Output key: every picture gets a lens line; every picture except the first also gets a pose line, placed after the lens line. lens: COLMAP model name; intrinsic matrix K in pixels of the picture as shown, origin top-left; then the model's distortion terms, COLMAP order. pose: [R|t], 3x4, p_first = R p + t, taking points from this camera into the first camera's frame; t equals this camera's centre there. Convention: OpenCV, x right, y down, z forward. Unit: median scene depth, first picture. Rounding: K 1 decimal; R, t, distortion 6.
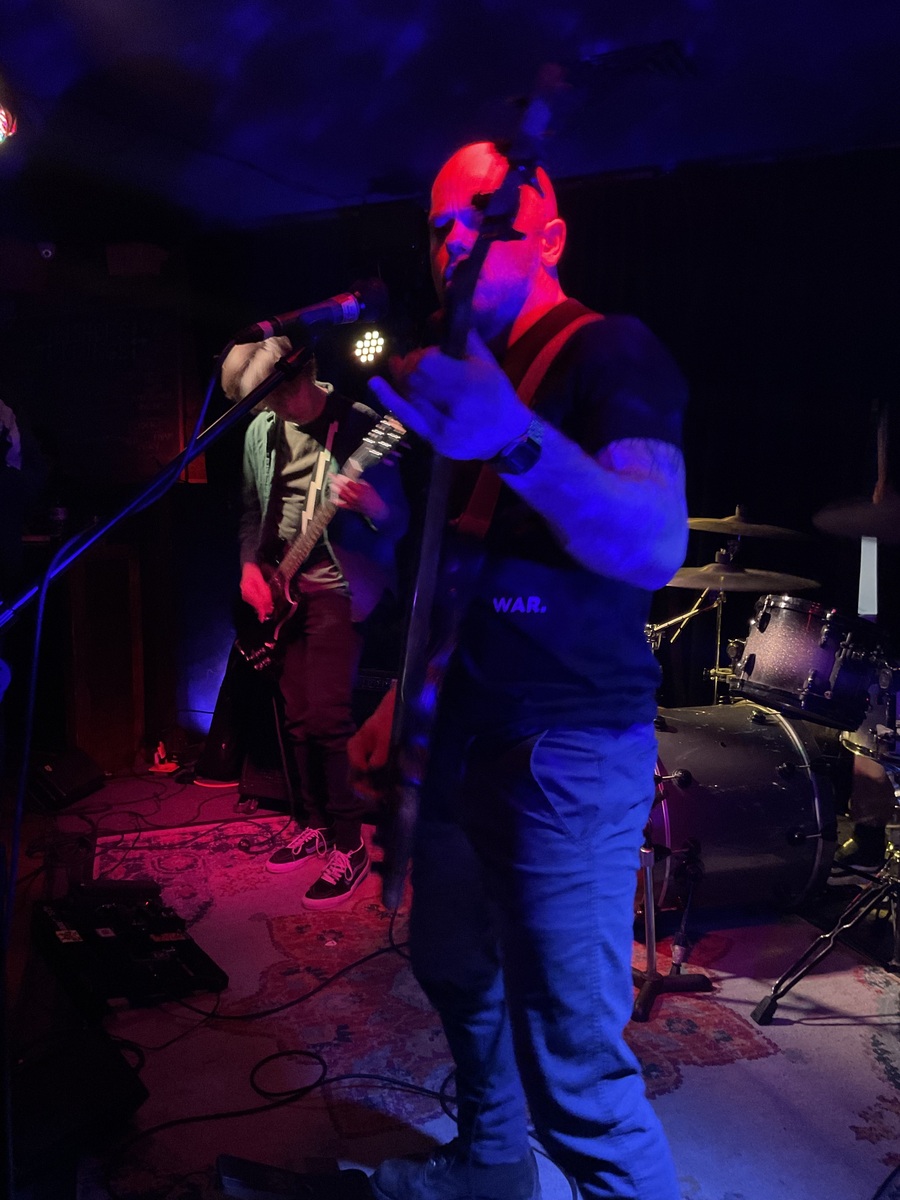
lens RADIAL K [[1010.5, 0, 448.9], [0, 1010.5, 598.6], [0, 0, 1]] dist [0.093698, -0.186656]
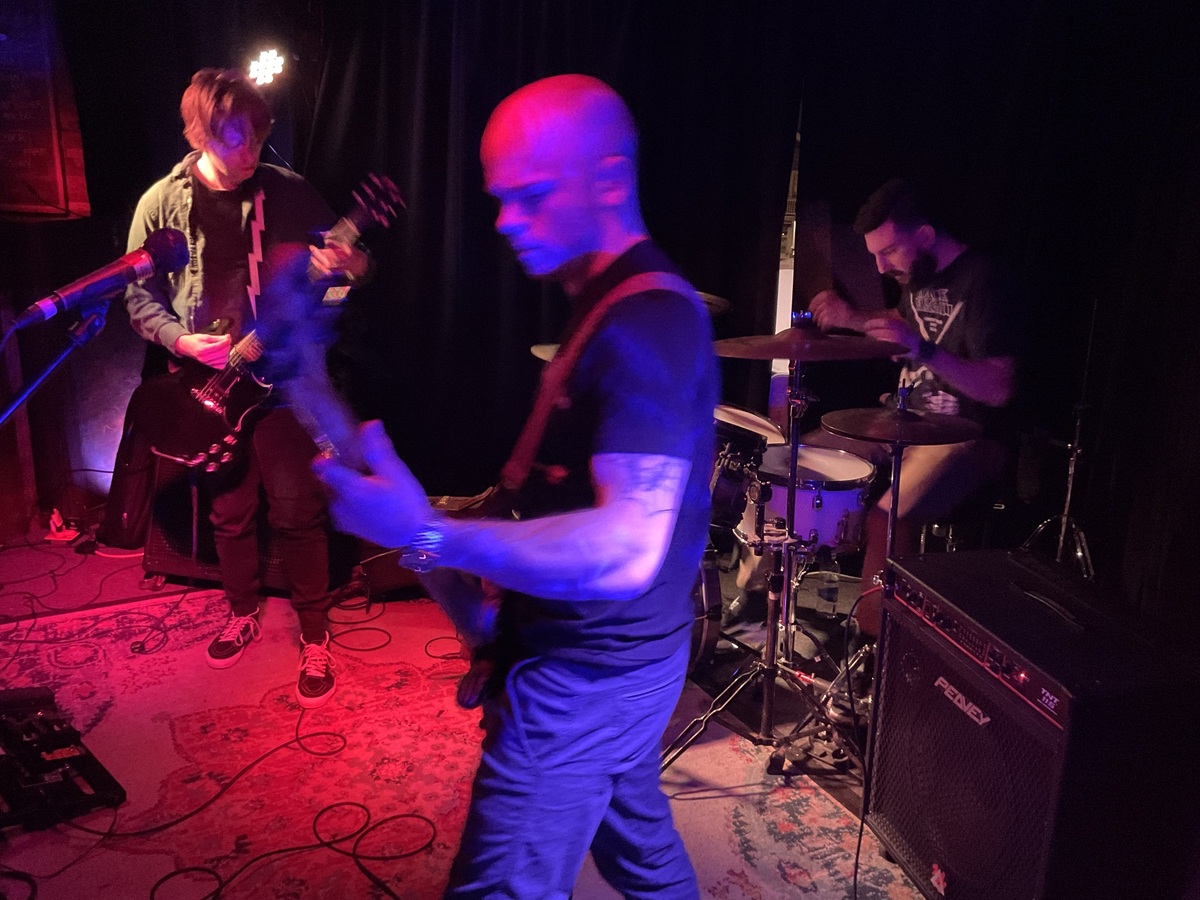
lens RADIAL K [[1075.9, 0, 590.5], [0, 1075.9, 452.7], [0, 0, 1]] dist [0.141344, -0.306887]
pose [[0.987716, -0.025699, 0.154135, 0.076618], [-0.001665, 0.984597, 0.174830, -0.142741], [-0.156254, -0.172939, 0.972459, -0.056342]]
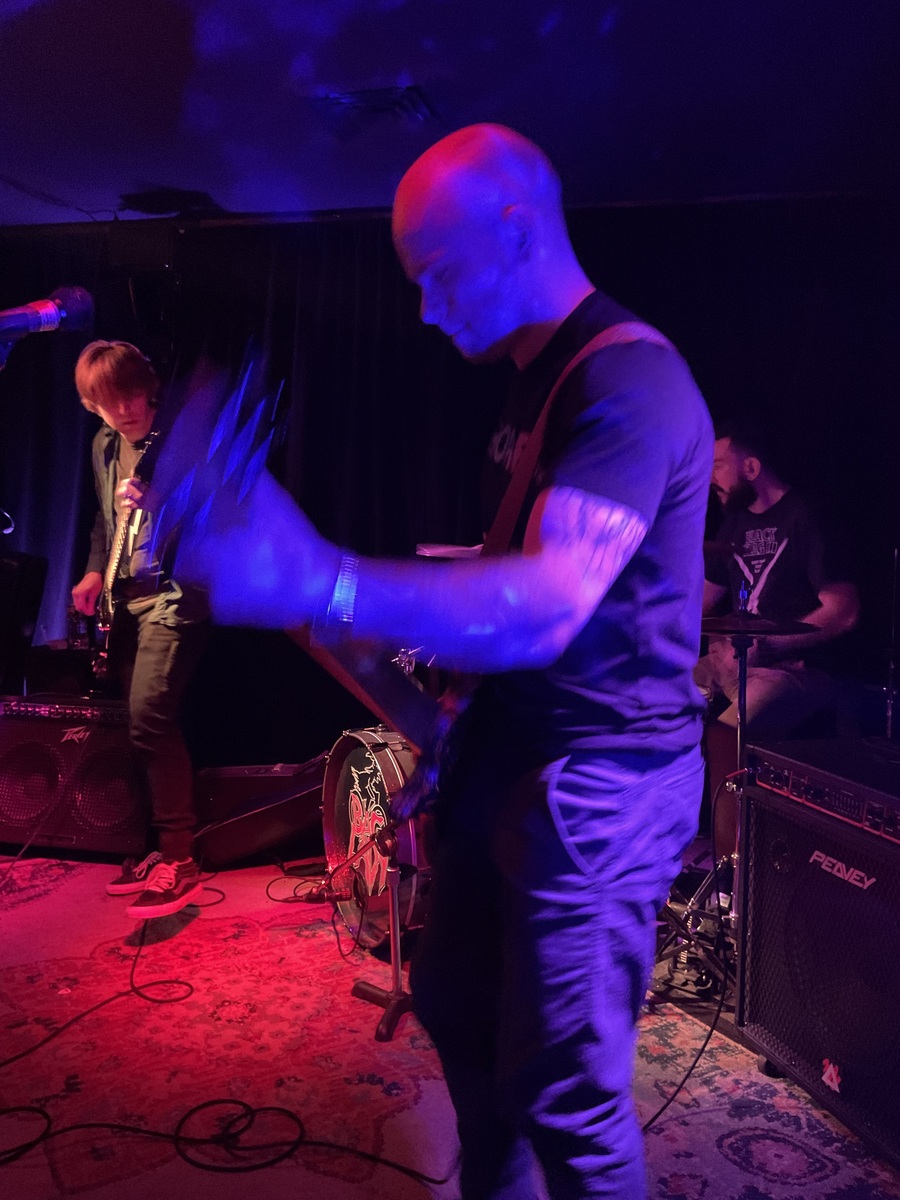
lens RADIAL K [[1014.8, 0, 449.1], [0, 1014.8, 597.5], [0, 0, 1]] dist [0.069048, -0.131776]
pose [[0.976834, -0.002038, 0.213991, 0.031916], [0.008720, 0.999503, -0.030287, 0.007153], [-0.213823, 0.031451, 0.976366, -0.010878]]
